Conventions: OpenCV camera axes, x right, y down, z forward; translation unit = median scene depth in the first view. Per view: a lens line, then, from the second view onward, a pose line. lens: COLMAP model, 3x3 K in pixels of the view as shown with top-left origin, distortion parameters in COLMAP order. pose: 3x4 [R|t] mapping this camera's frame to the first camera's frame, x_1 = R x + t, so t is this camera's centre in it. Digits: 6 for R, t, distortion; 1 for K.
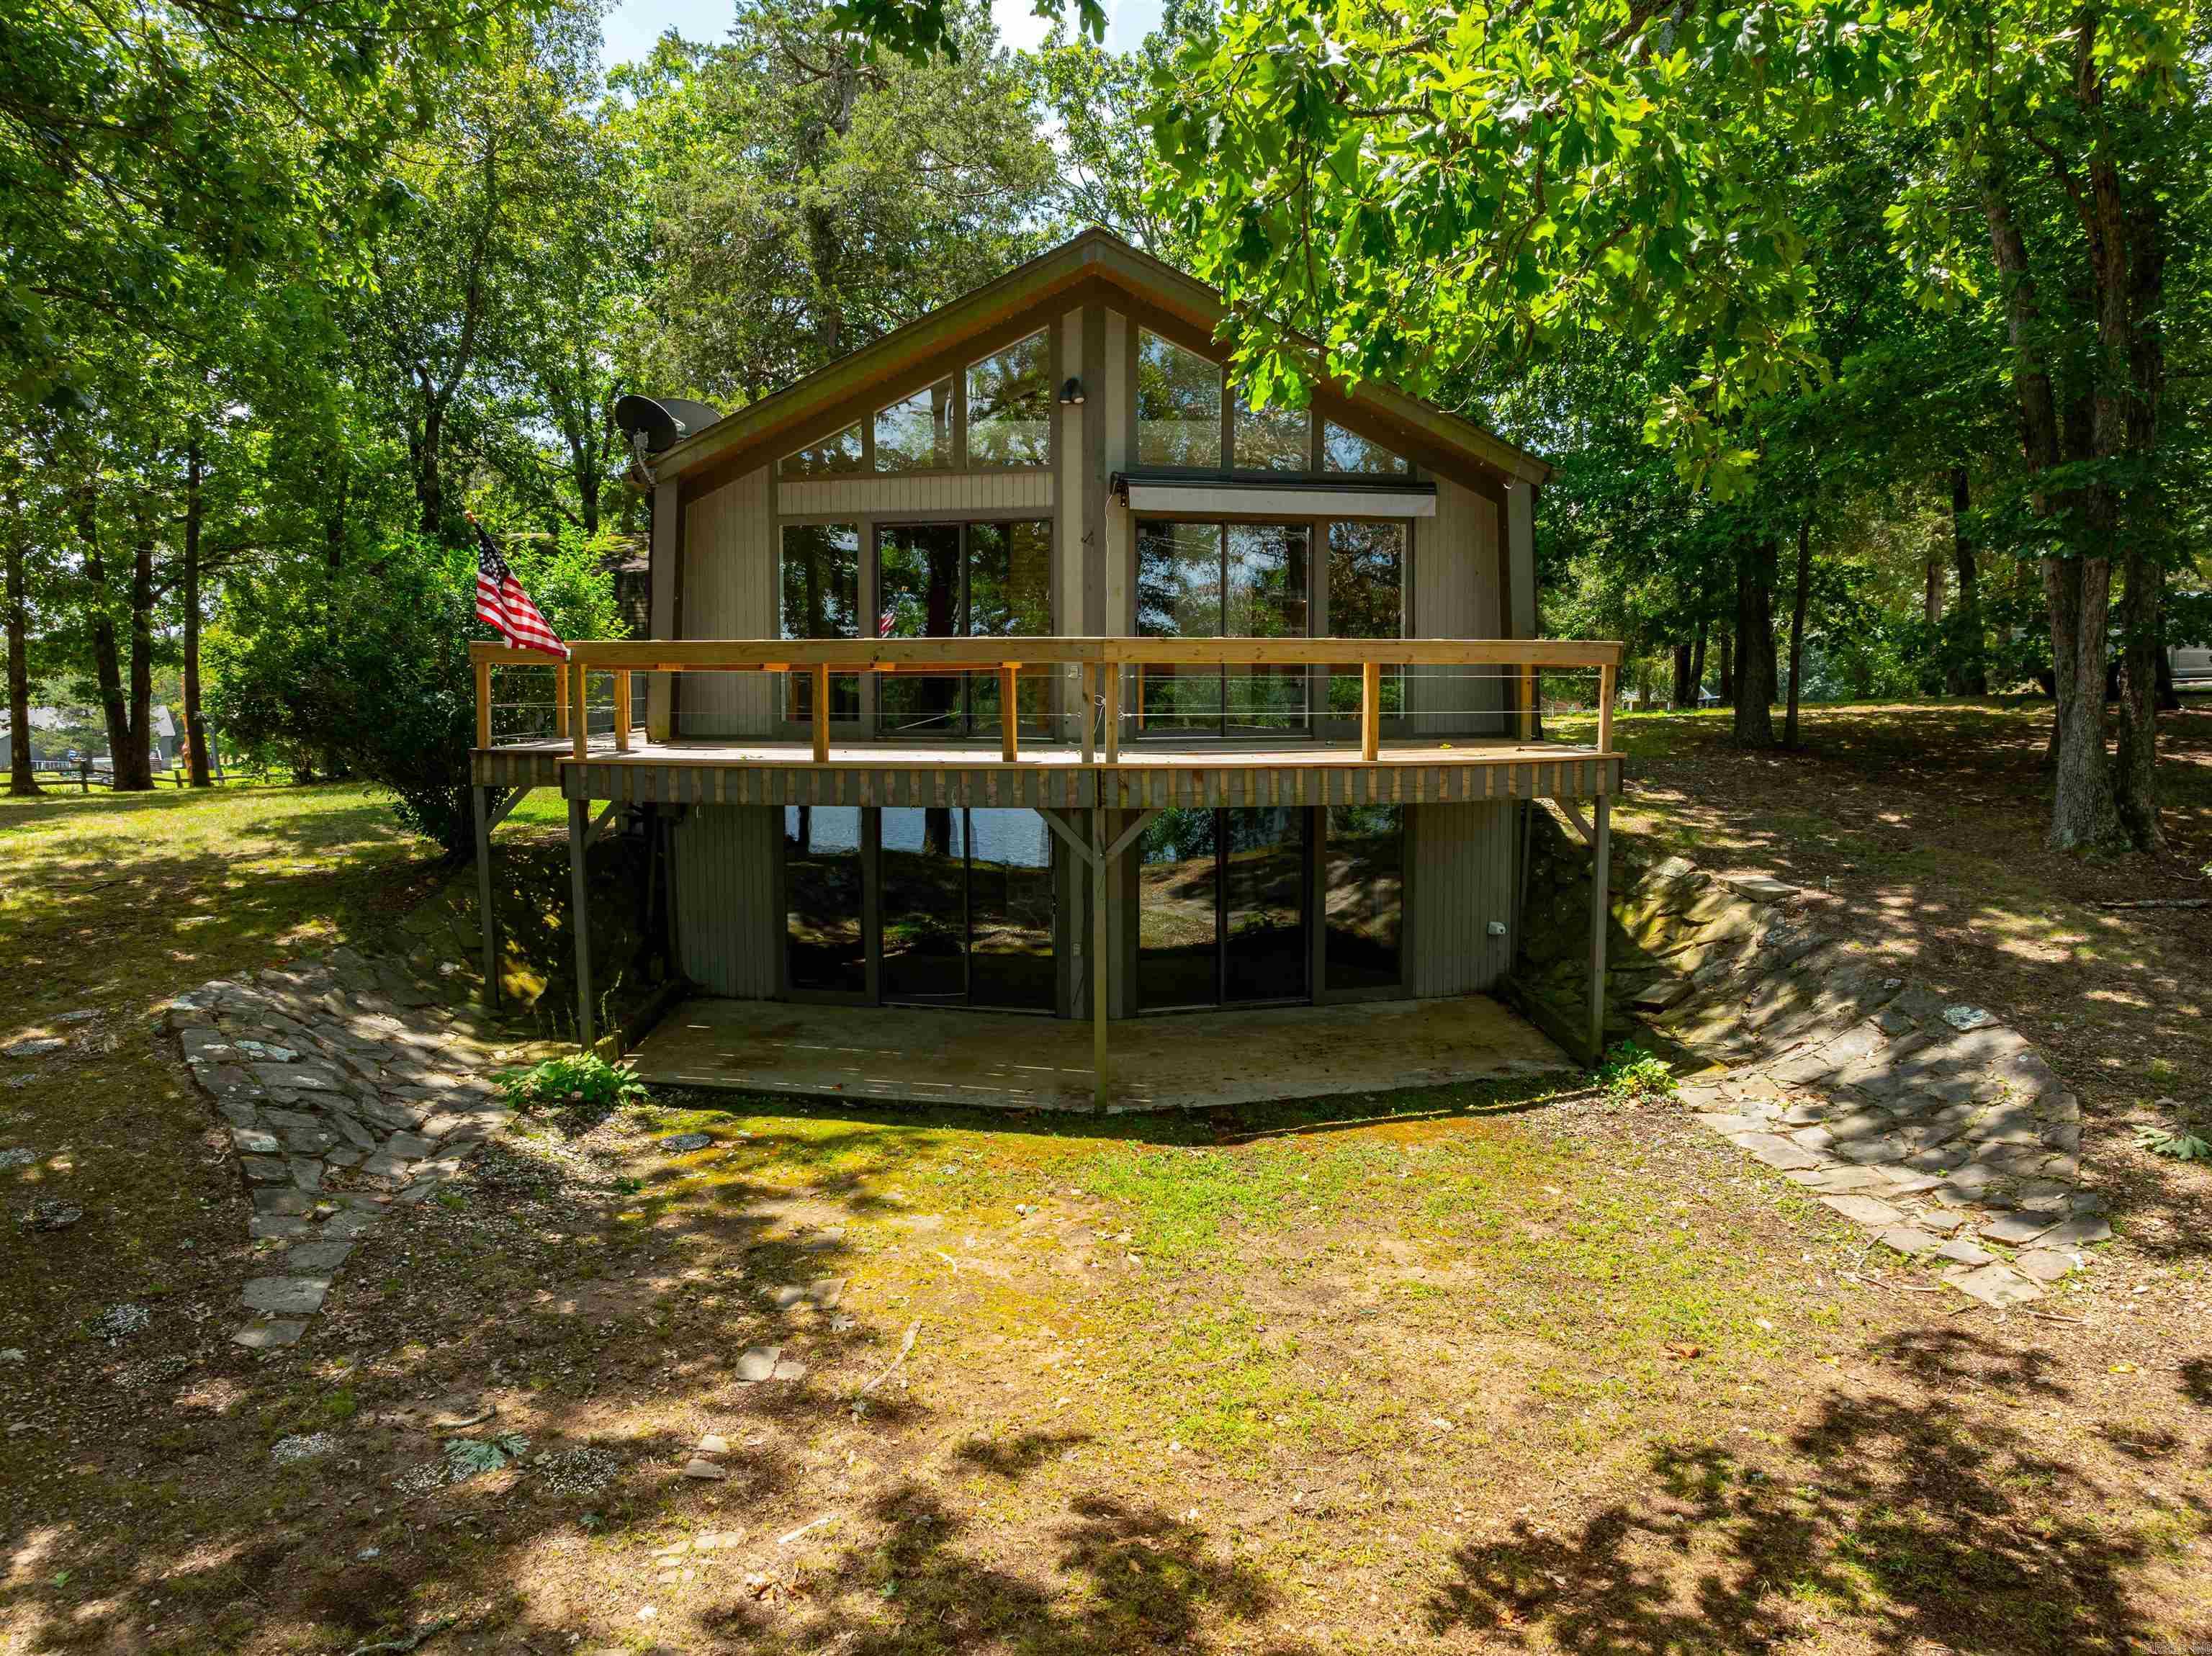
lens RADIAL K [[1548.6, 0, 1093.6], [0, 1548.6, 804.5], [0, 0, 1]] dist [-0.017009, 0.012108]
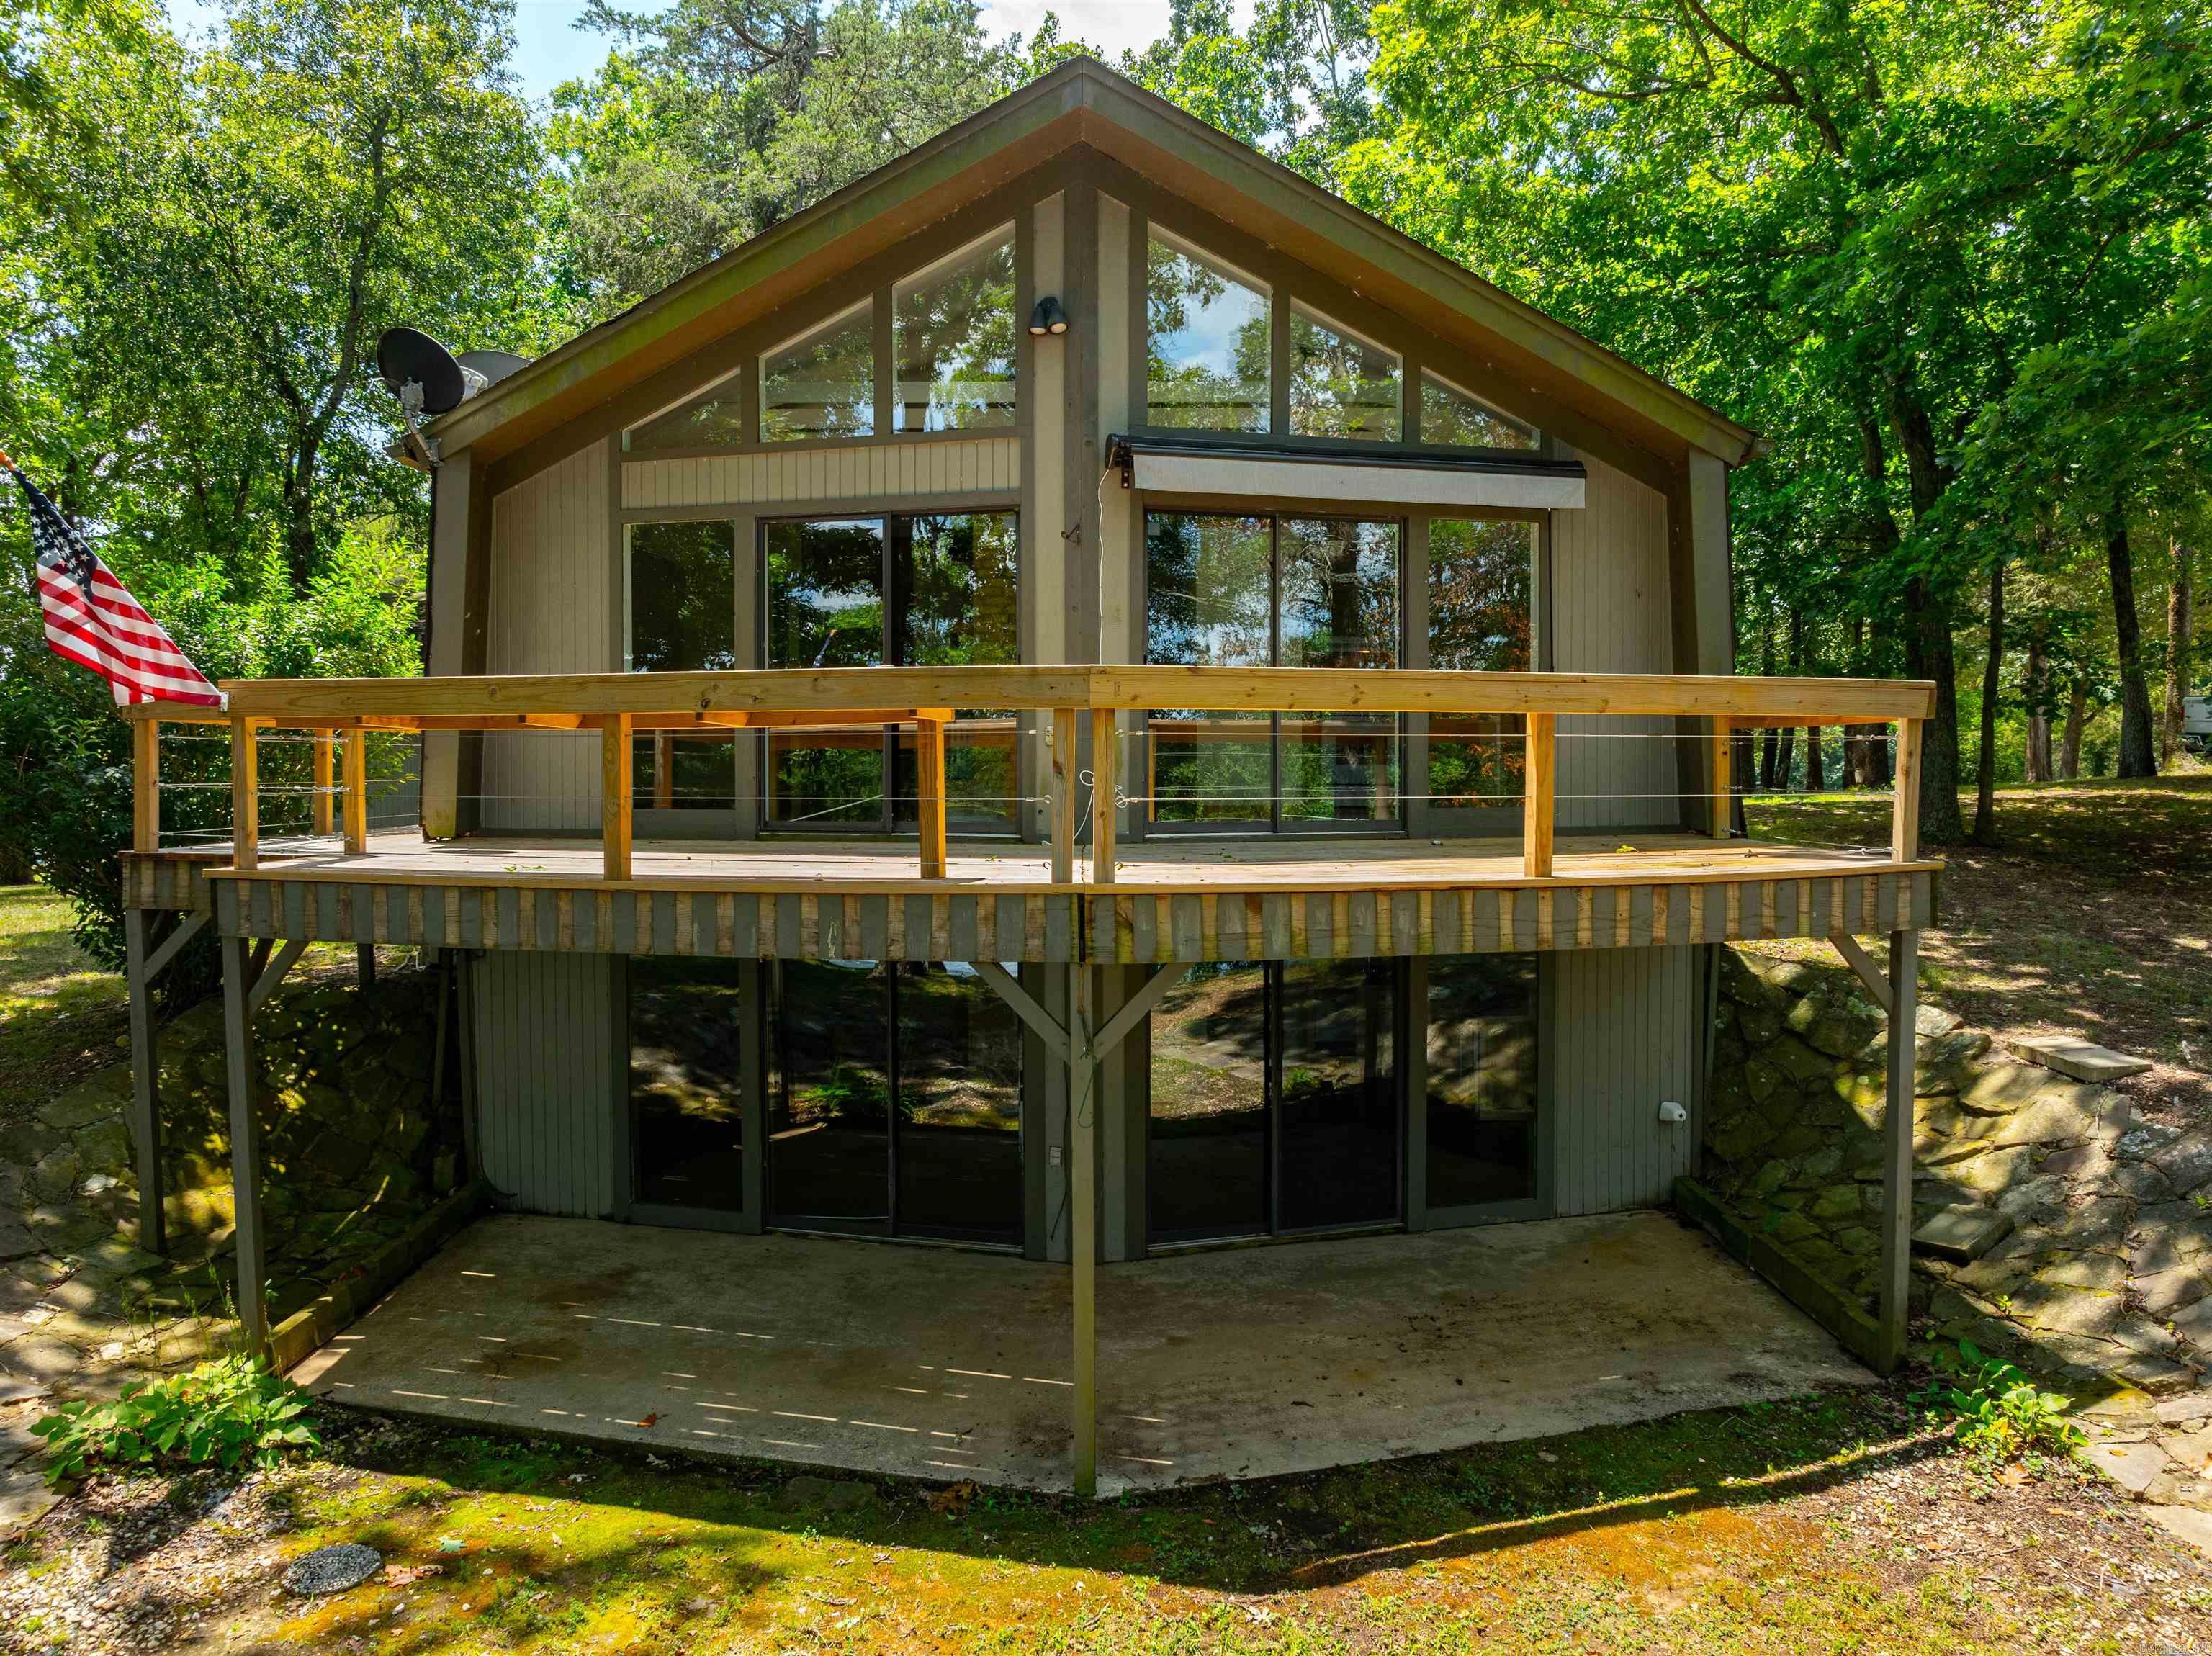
lens RADIAL K [[1536.6, 0, 1071.2], [0, 1536.6, 811.7], [0, 0, 1]] dist [-0.043643, 0.000020]
pose [[0.999837, 0.000477, -0.018031, 0.007943], [-0.001404, 0.998673, -0.051473, -0.019641], [0.017982, 0.051490, 0.998512, 0.354712]]
